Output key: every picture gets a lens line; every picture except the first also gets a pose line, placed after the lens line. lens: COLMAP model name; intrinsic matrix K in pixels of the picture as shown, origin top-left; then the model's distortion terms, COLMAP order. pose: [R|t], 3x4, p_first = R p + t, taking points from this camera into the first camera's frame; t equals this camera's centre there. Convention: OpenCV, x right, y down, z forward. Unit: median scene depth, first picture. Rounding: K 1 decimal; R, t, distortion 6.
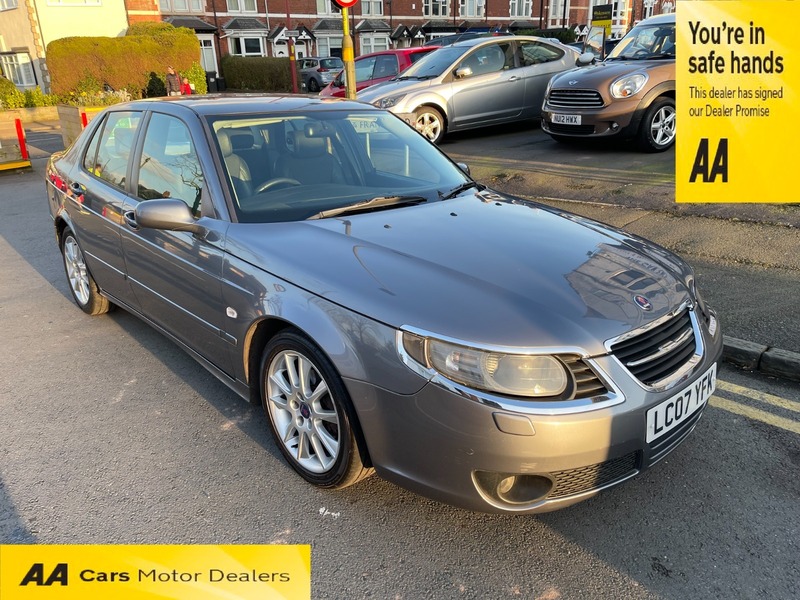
lens RADIAL K [[601.7, 0, 401.2], [0, 601.7, 298.8], [0, 0, 1]] dist [0.082858, -0.110105]
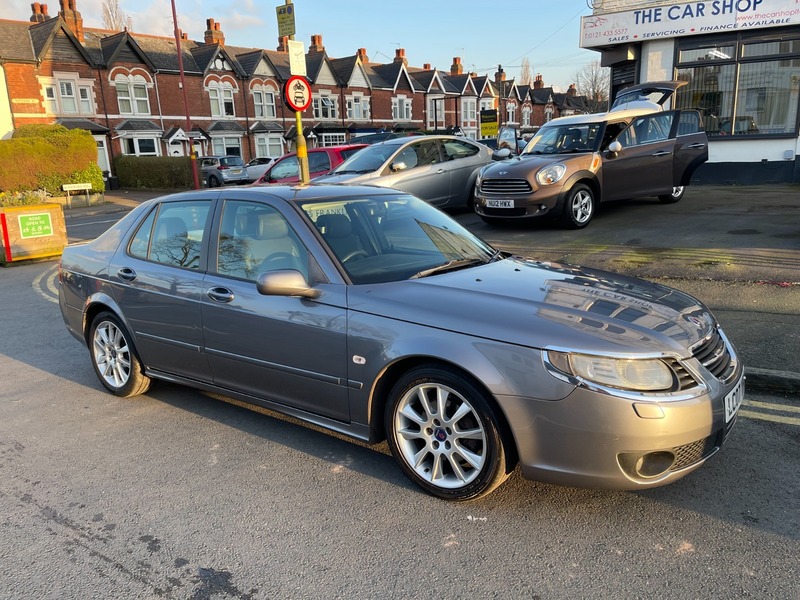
lens RADIAL K [[601.7, 0, 407.5], [0, 601.7, 299.2], [0, 0, 1]] dist [0.082858, -0.110105]
pose [[0.980160, -0.057785, 0.189599, -0.237060], [0.084514, 0.987088, -0.136069, 0.043461], [-0.179288, 0.149393, 0.972388, -0.095837]]
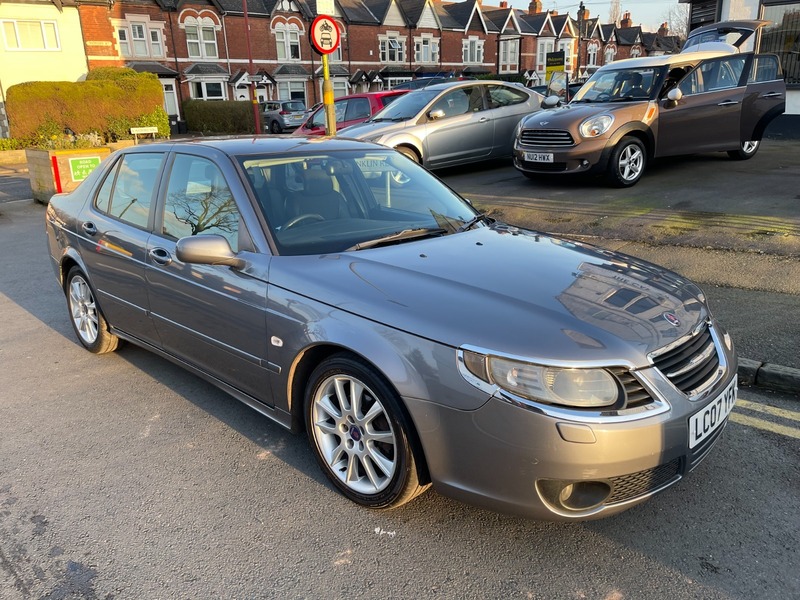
lens RADIAL K [[601.7, 0, 398.2], [0, 601.7, 296.3], [0, 0, 1]] dist [0.082858, -0.110105]
pose [[0.997764, -0.024183, 0.062302, -0.079588], [0.028225, 0.997497, -0.064825, 0.011137], [-0.060579, 0.066438, 0.995950, -0.028407]]
